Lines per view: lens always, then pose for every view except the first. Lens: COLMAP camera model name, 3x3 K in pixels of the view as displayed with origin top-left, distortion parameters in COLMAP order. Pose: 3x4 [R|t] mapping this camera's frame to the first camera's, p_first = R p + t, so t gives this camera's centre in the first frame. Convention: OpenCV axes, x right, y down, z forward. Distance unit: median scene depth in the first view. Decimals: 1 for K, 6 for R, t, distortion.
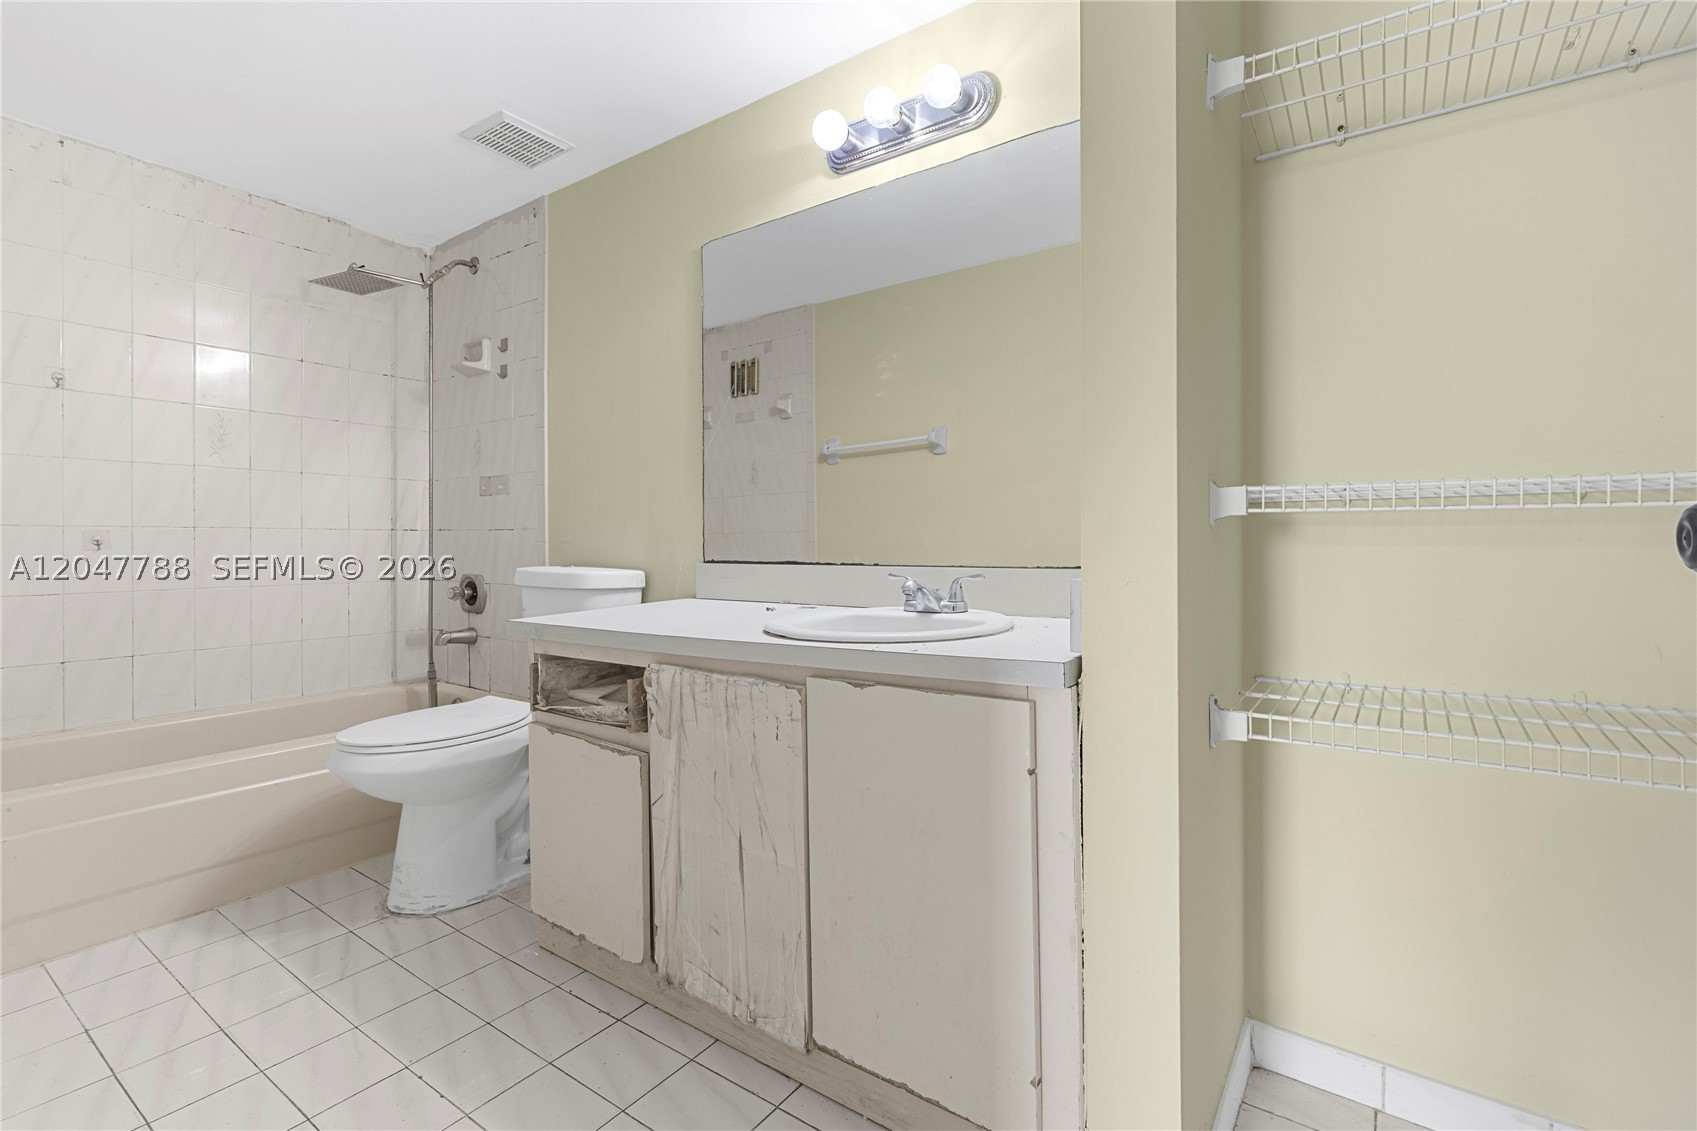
lens RADIAL K [[771.8, 0, 848.0], [0, 771.8, 543.6], [0, 0, 1]] dist [0.003294, 0.000328]
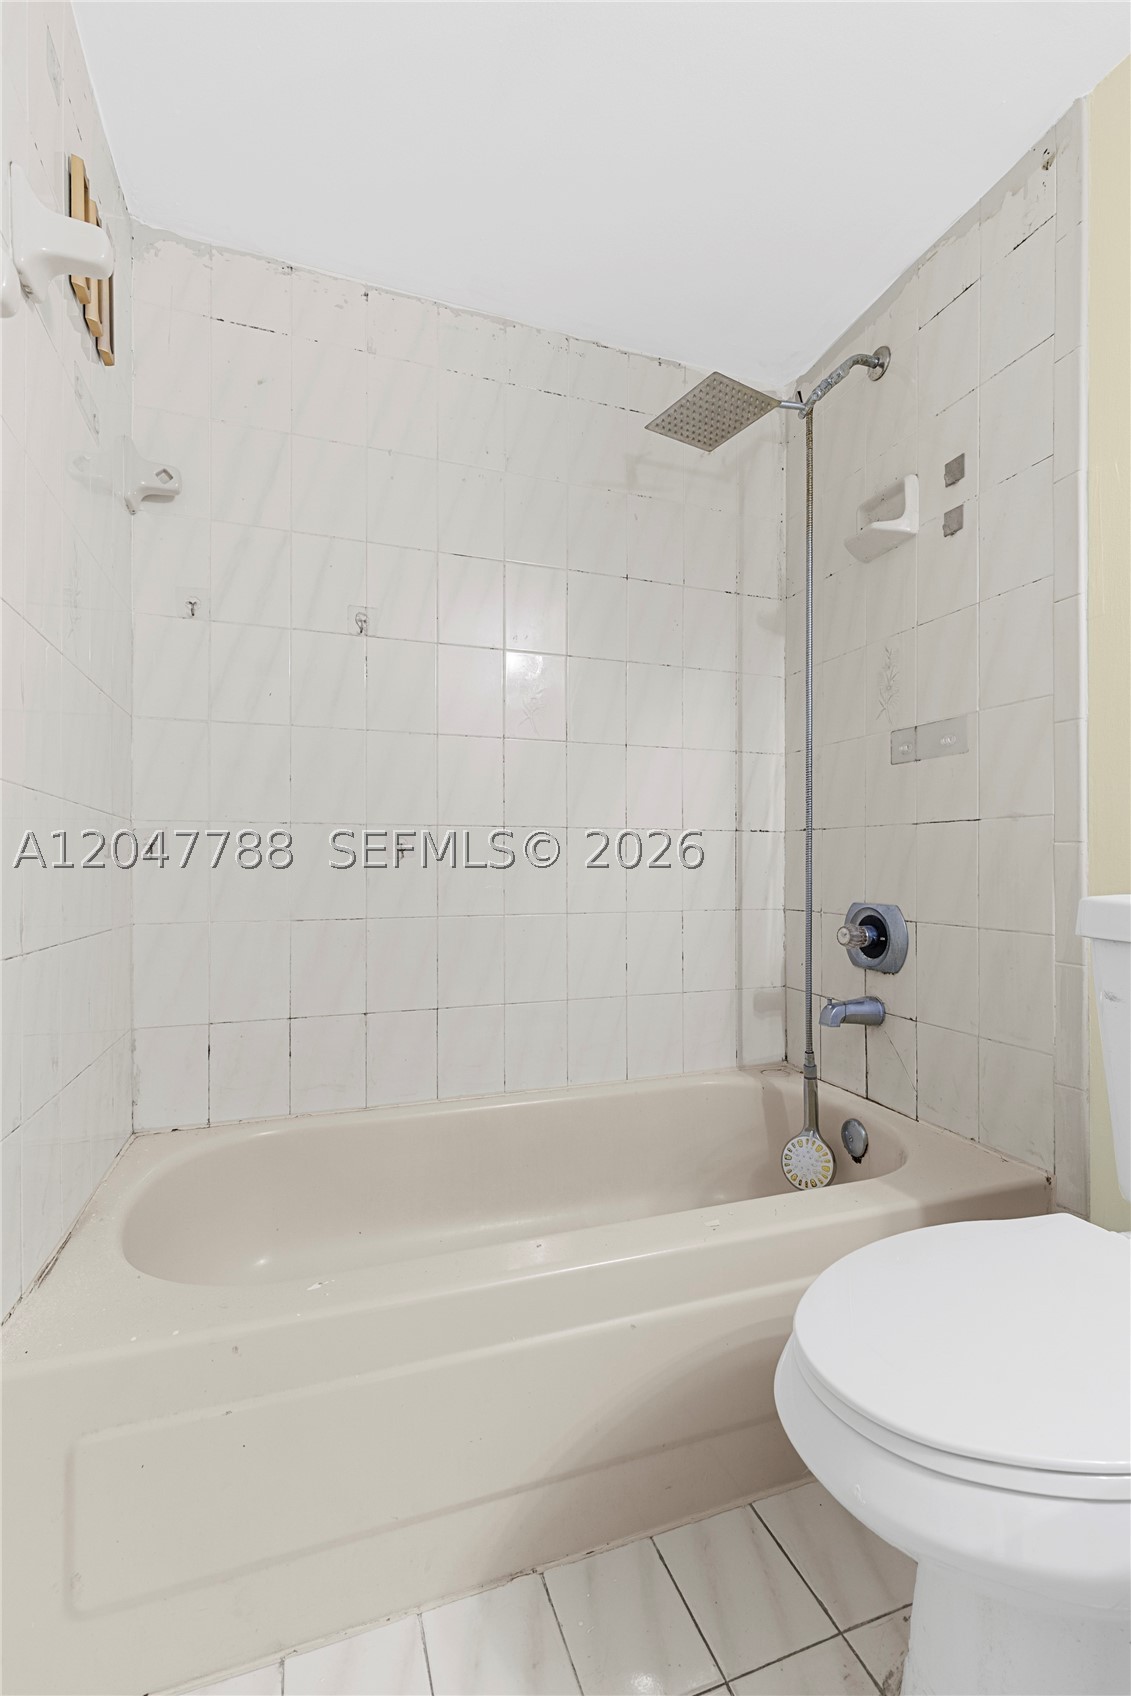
lens RADIAL K [[771.4, 0, 567.6], [0, 771.4, 856.0], [0, 0, 1]] dist [0.003294, 0.000328]
pose [[0.818625, -0.005639, -0.574301, -0.352246], [-0.000932, 0.999937, -0.011147, 0.011368], [0.574328, 0.009661, 0.818568, 0.410089]]
